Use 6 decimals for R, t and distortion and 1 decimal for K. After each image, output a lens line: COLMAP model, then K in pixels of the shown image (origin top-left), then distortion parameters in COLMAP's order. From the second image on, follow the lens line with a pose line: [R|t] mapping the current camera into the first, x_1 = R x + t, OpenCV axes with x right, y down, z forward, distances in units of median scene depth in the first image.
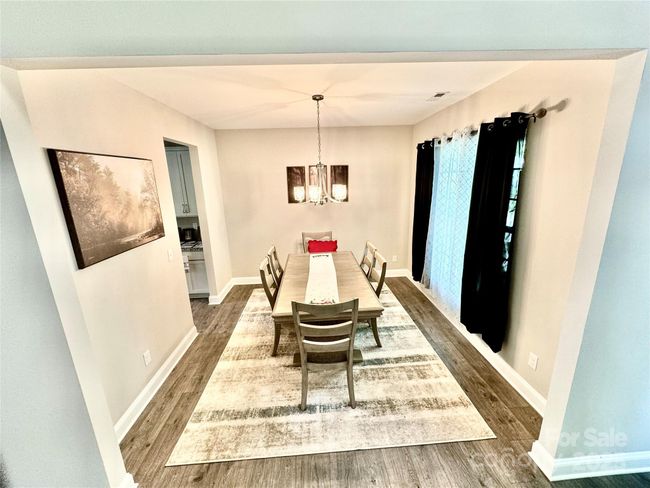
lens RADIAL K [[258.6, 0, 326.0], [0, 258.6, 242.9], [0, 0, 1]] dist [-0.002069, -0.000295]
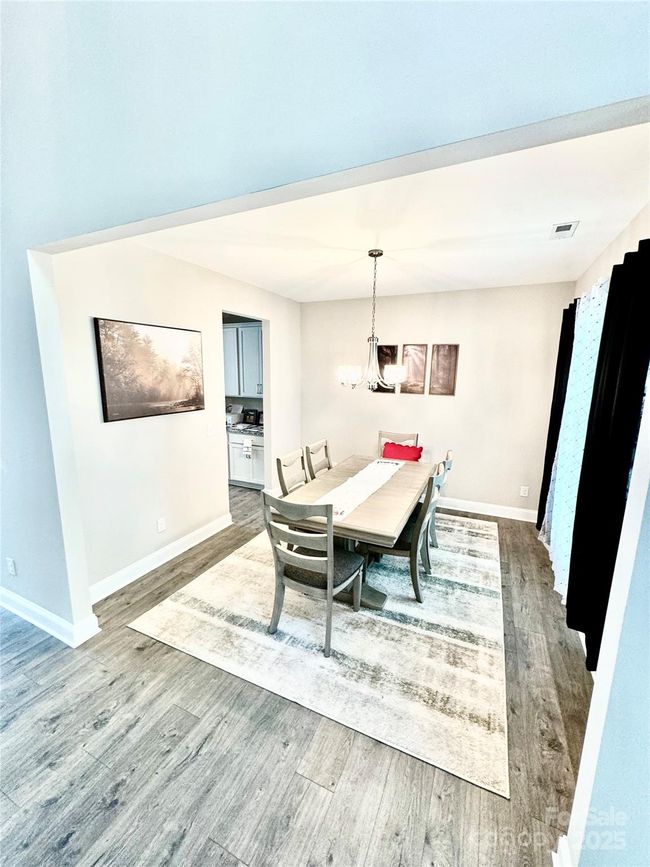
lens RADIAL K [[344.9, 0, 328.6], [0, 344.9, 433.0], [0, 0, 1]] dist [-0.002069, -0.000295]
pose [[0.885264, 0.122825, -0.448577, 0.434799], [-0.150013, 0.988357, -0.025427, 0.028567], [0.440232, 0.089802, 0.893382, 0.058501]]
